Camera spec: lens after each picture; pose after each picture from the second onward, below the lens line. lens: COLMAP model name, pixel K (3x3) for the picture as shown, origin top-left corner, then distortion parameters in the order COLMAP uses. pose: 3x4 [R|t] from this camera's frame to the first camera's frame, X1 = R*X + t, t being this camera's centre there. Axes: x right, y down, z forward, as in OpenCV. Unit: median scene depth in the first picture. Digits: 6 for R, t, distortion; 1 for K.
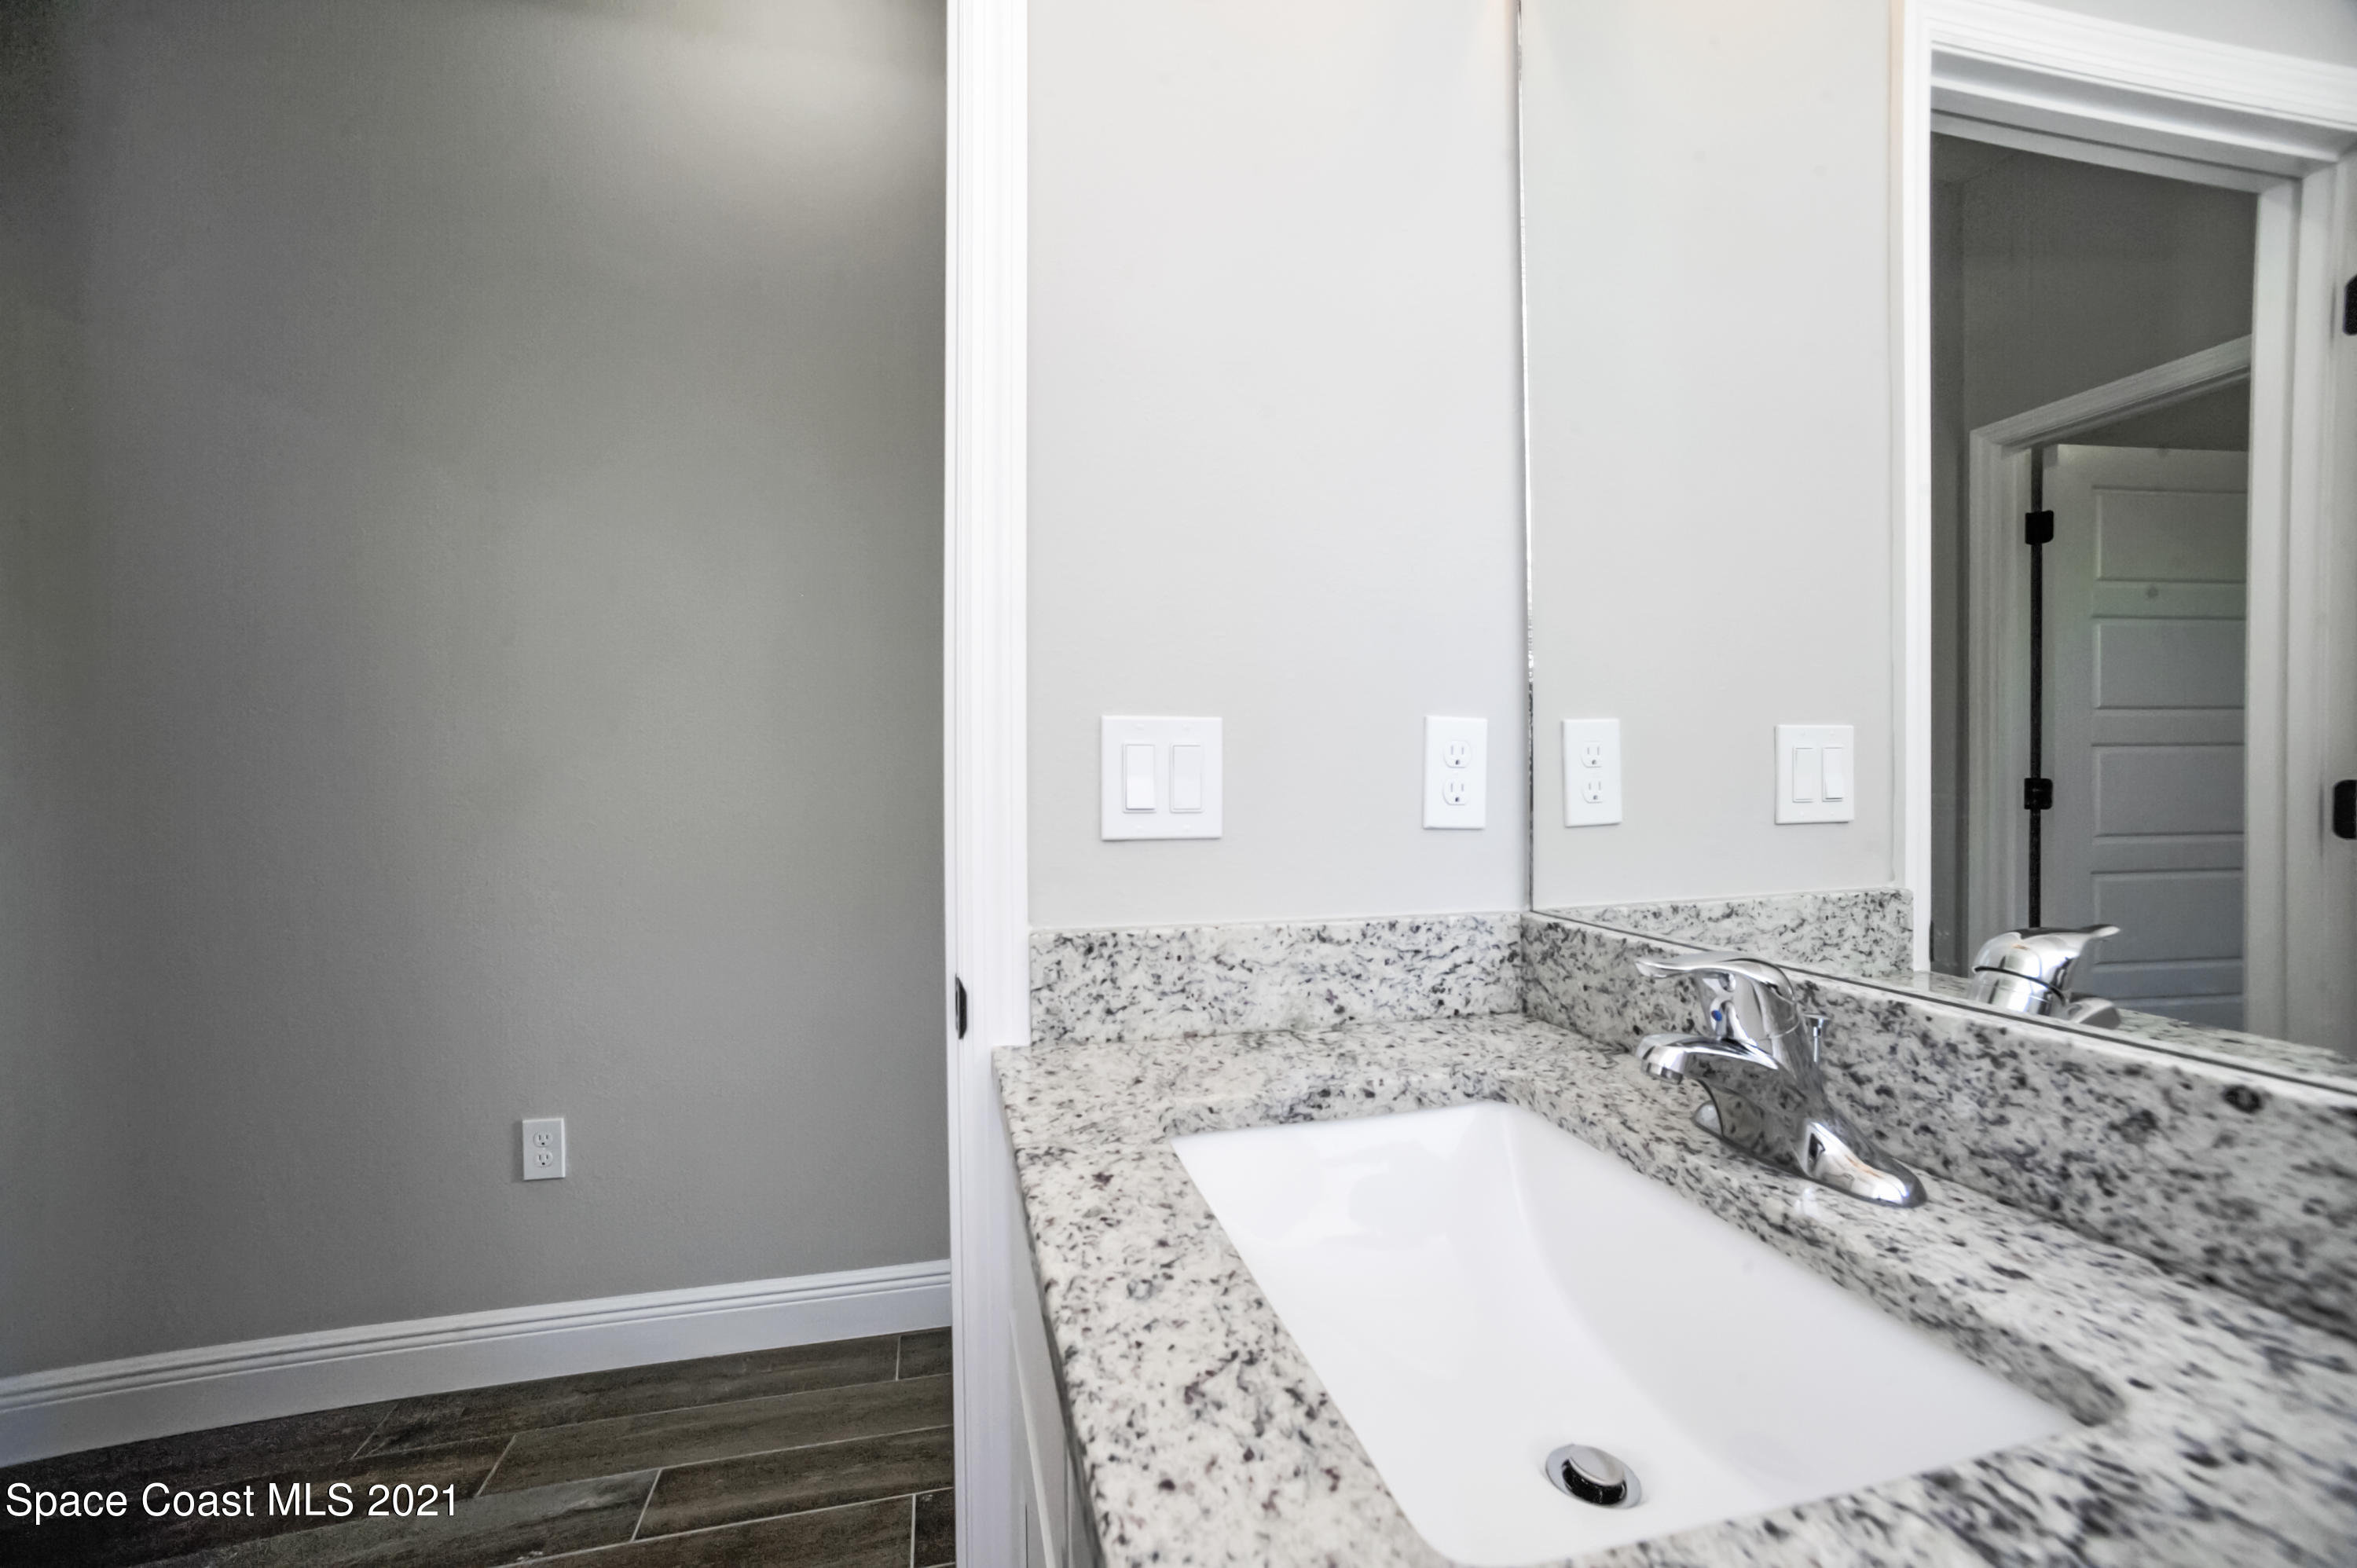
lens RADIAL K [[933.7, 0, 1166.9], [0, 933.7, 790.0], [0, 0, 1]] dist [-0.067124, 0.029707]
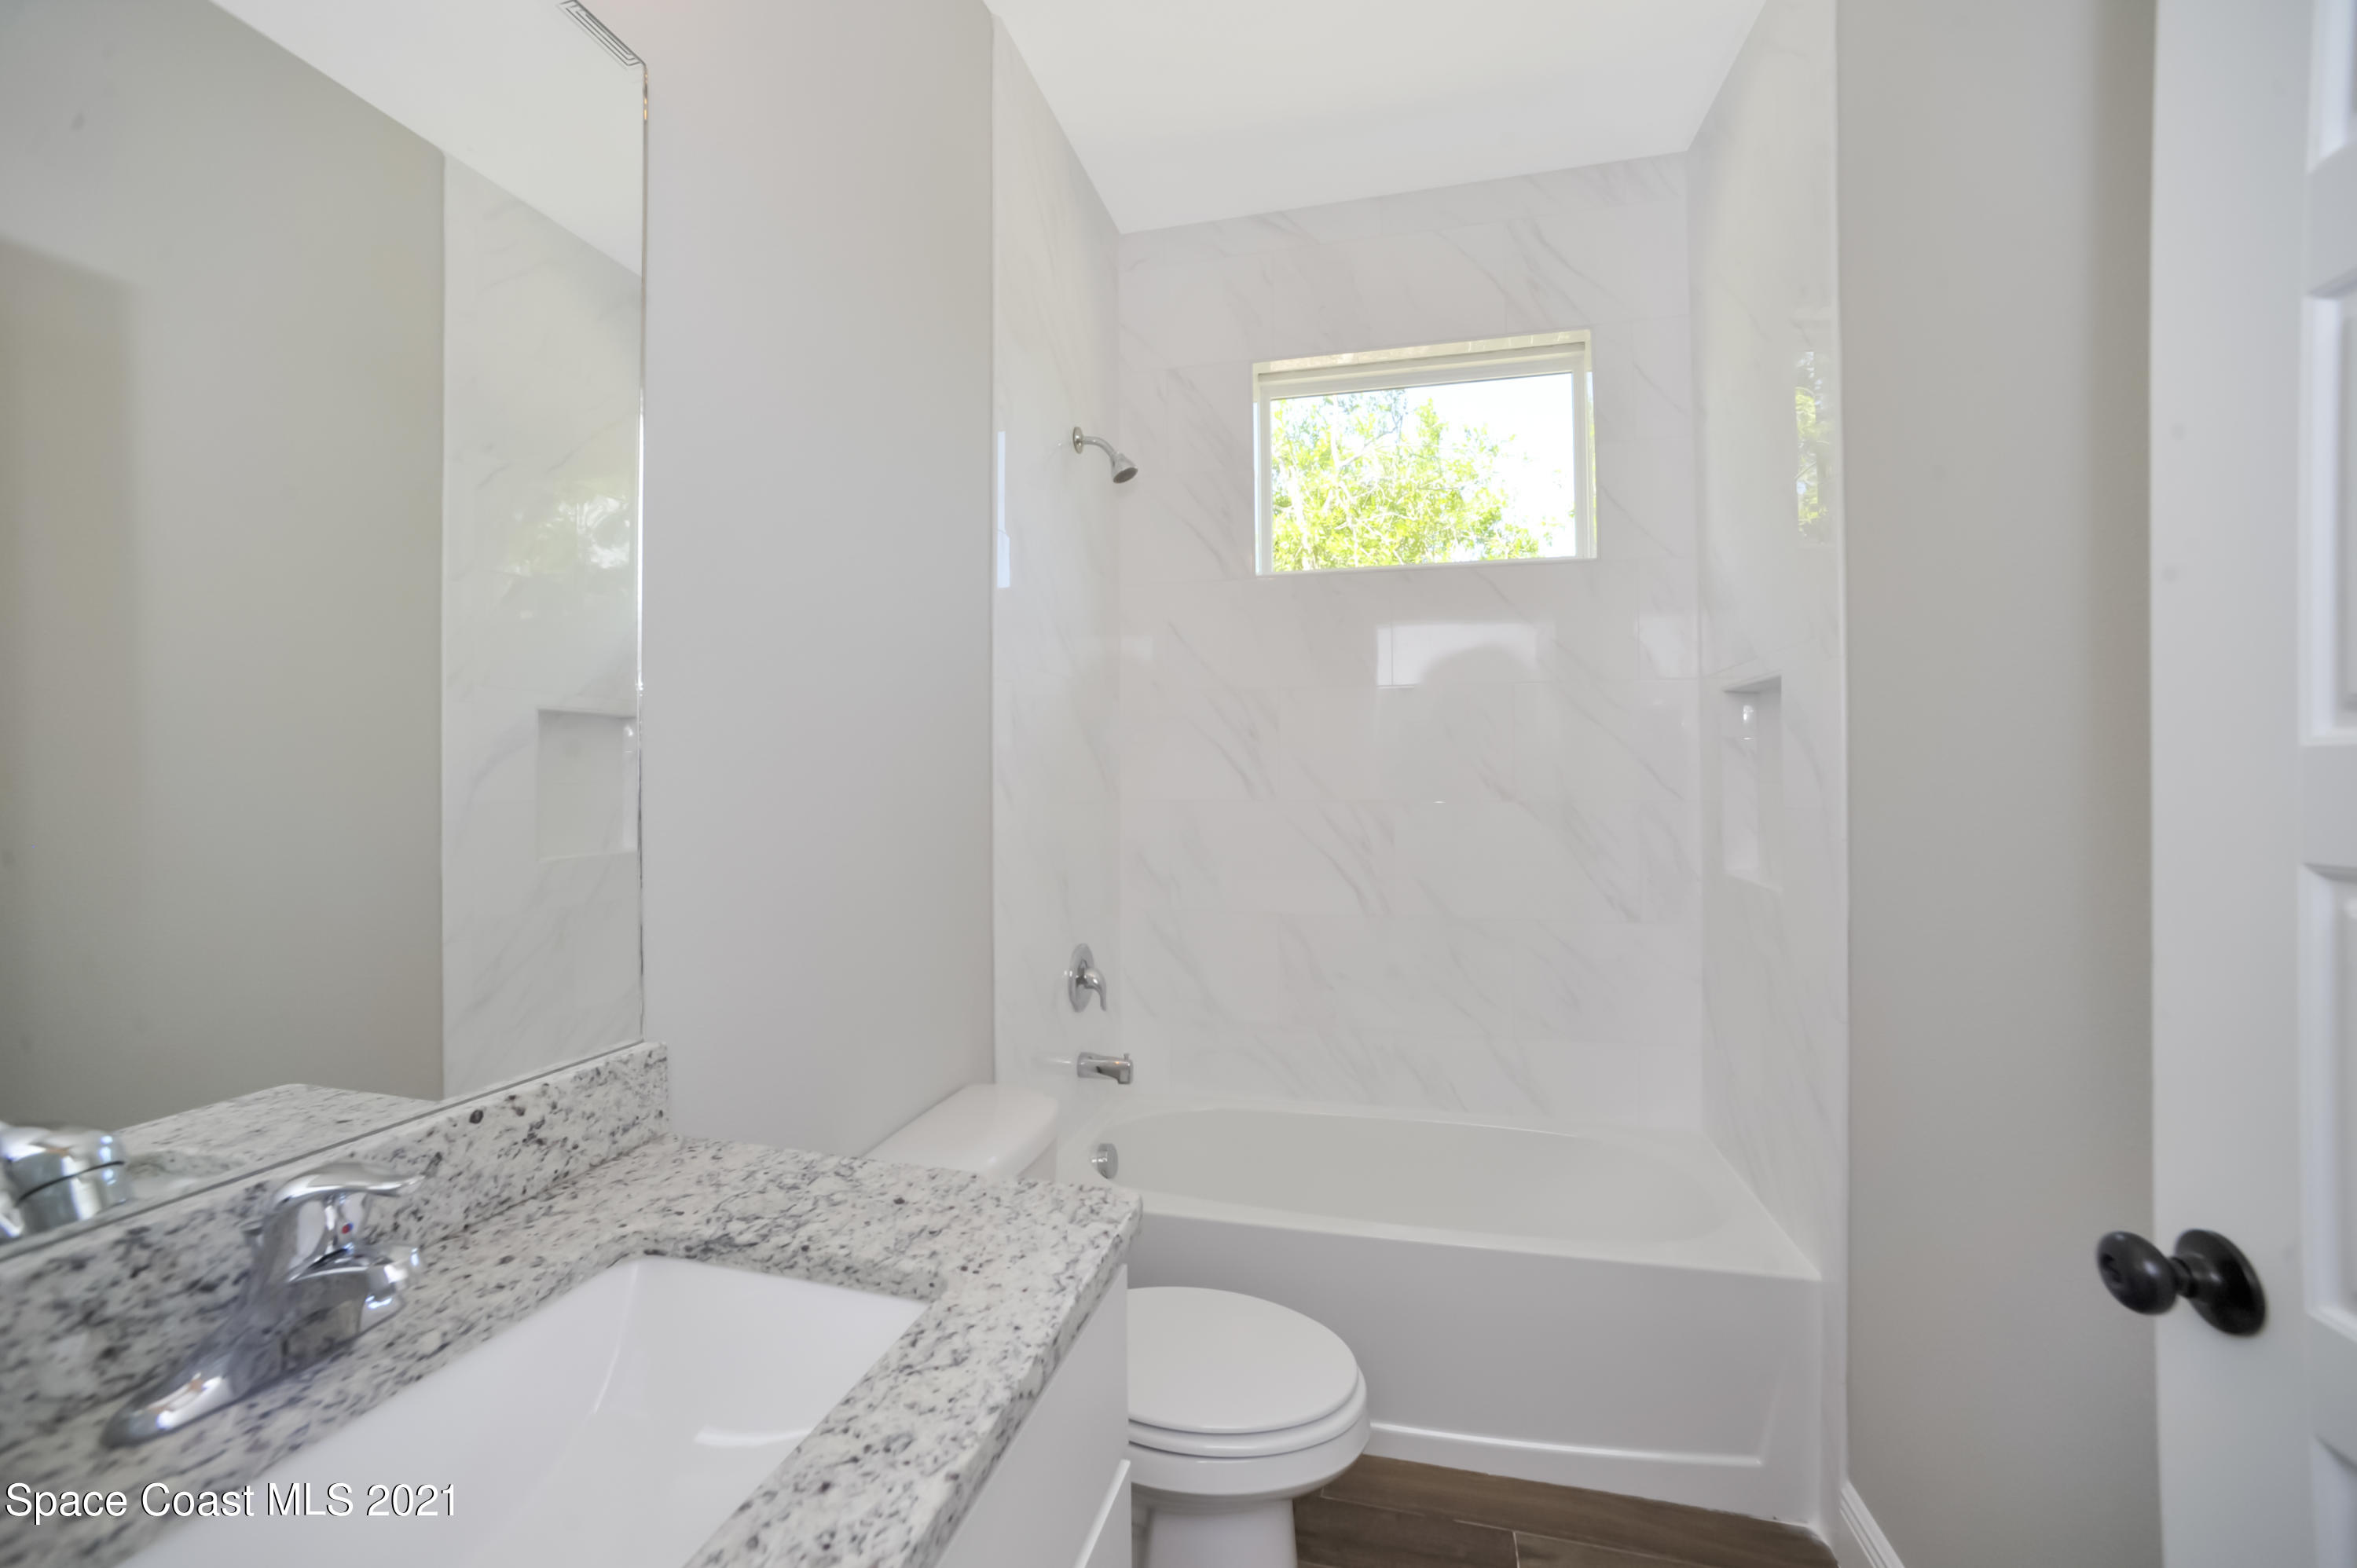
lens RADIAL K [[933.7, 0, 1166.9], [0, 933.7, 790.0], [0, 0, 1]] dist [-0.067124, 0.029707]
pose [[-0.874775, 0.005963, 0.484493, -0.878919], [0.016271, 0.999722, 0.017074, -0.312488], [-0.484256, 0.022819, -0.874629, 1.777540]]
